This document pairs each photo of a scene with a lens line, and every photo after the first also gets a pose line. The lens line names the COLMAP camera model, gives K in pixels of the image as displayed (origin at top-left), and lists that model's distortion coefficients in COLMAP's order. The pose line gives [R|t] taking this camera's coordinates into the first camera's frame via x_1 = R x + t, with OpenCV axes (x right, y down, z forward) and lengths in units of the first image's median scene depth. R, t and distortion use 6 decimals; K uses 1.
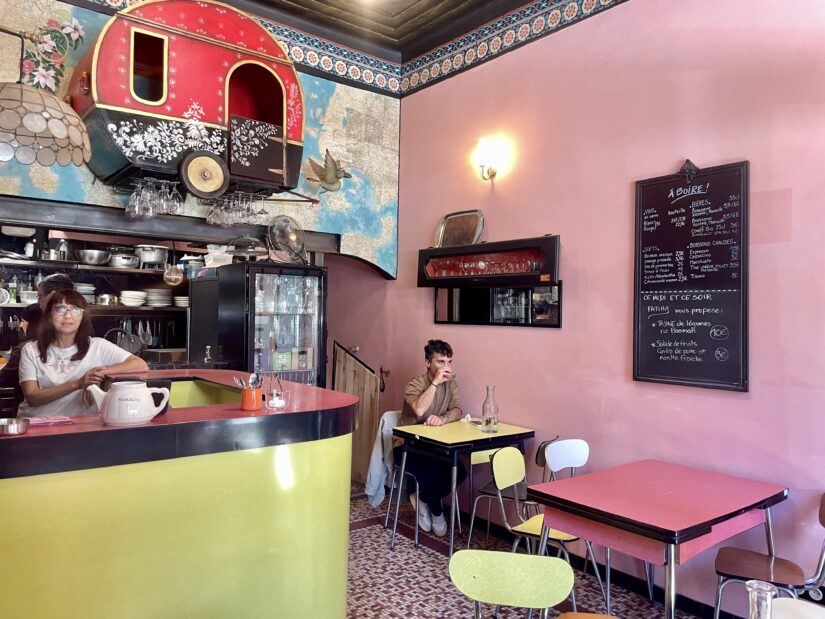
lens RADIAL K [[625.3, 0, 409.5], [0, 625.3, 309.8], [0, 0, 1]] dist [0.016802, 0.001904]
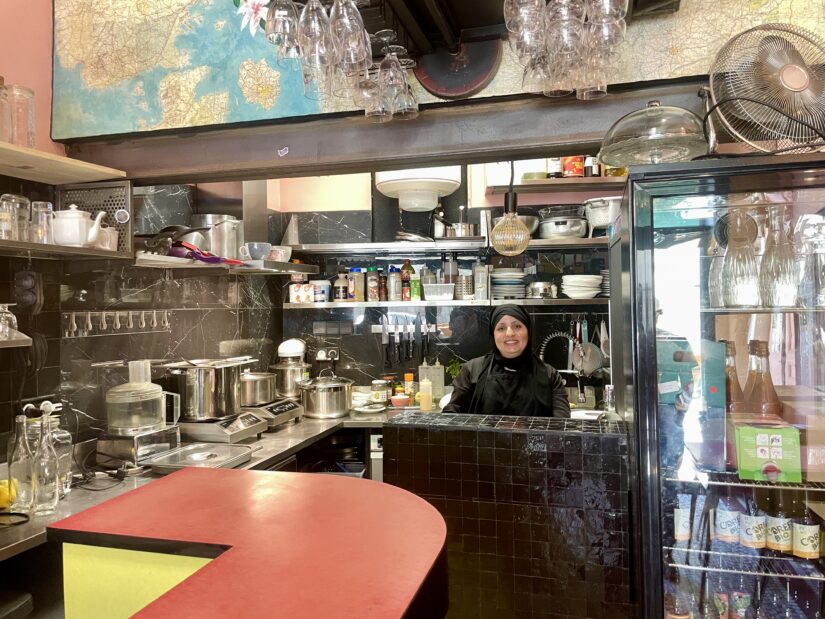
lens RADIAL K [[625.3, 0, 410.3], [0, 625.3, 305.3], [0, 0, 1]] dist [0.016802, 0.001904]
pose [[0.590463, -0.032760, -0.806399, -0.035438], [0.041328, 0.999092, -0.010327, 0.000706], [0.806006, -0.027229, 0.591281, 0.500253]]
